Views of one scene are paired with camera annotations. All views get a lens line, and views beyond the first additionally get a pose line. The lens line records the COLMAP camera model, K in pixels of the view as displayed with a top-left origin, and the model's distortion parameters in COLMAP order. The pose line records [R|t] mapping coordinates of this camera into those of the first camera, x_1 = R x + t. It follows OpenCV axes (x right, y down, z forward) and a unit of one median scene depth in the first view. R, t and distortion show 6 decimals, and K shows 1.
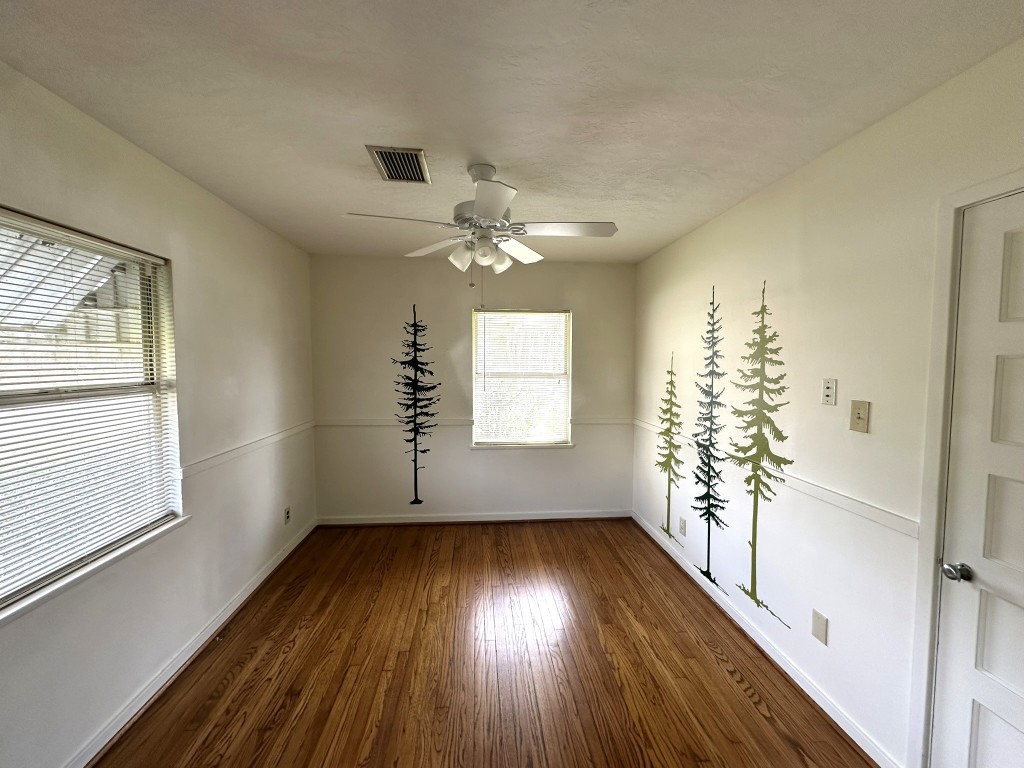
lens RADIAL K [[421.7, 0, 512.0], [0, 421.7, 384.0], [0, 0, 1]] dist [-0.000535, -0.000011]
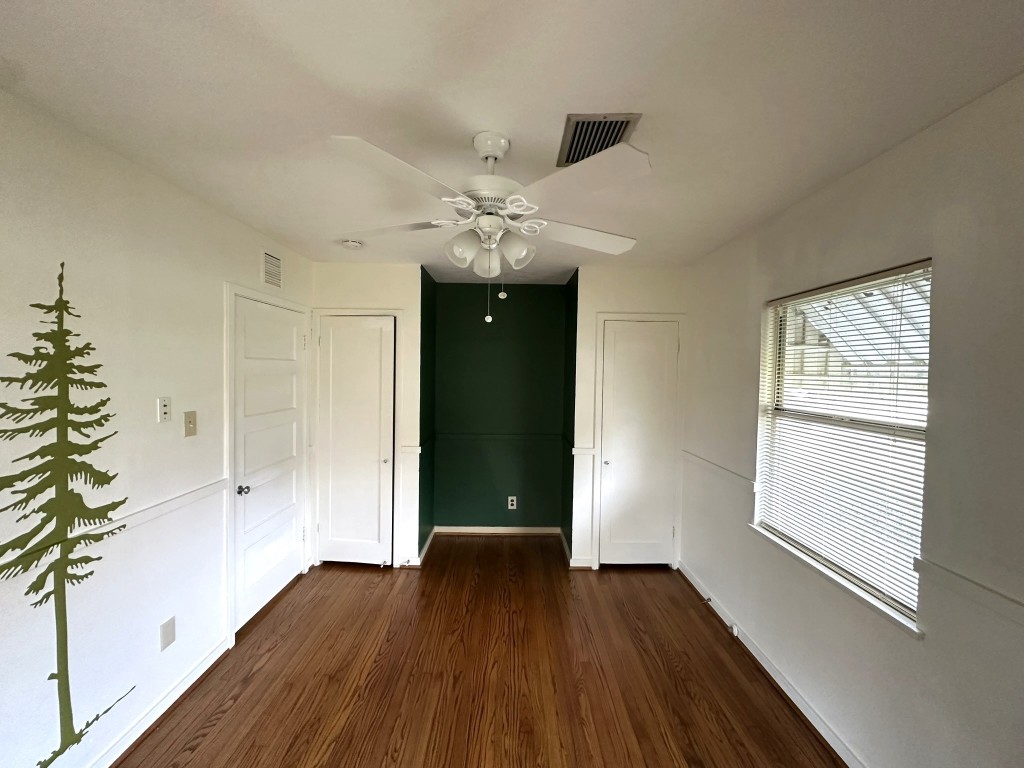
lens RADIAL K [[421.7, 0, 512.0], [0, 421.7, 384.0], [0, 0, 1]] dist [-0.000535, -0.000011]
pose [[-0.996942, -0.021905, 0.075016, -0.158353], [-0.015026, 0.995731, 0.091071, -0.126382], [-0.076691, 0.089665, -0.993015, 1.621331]]
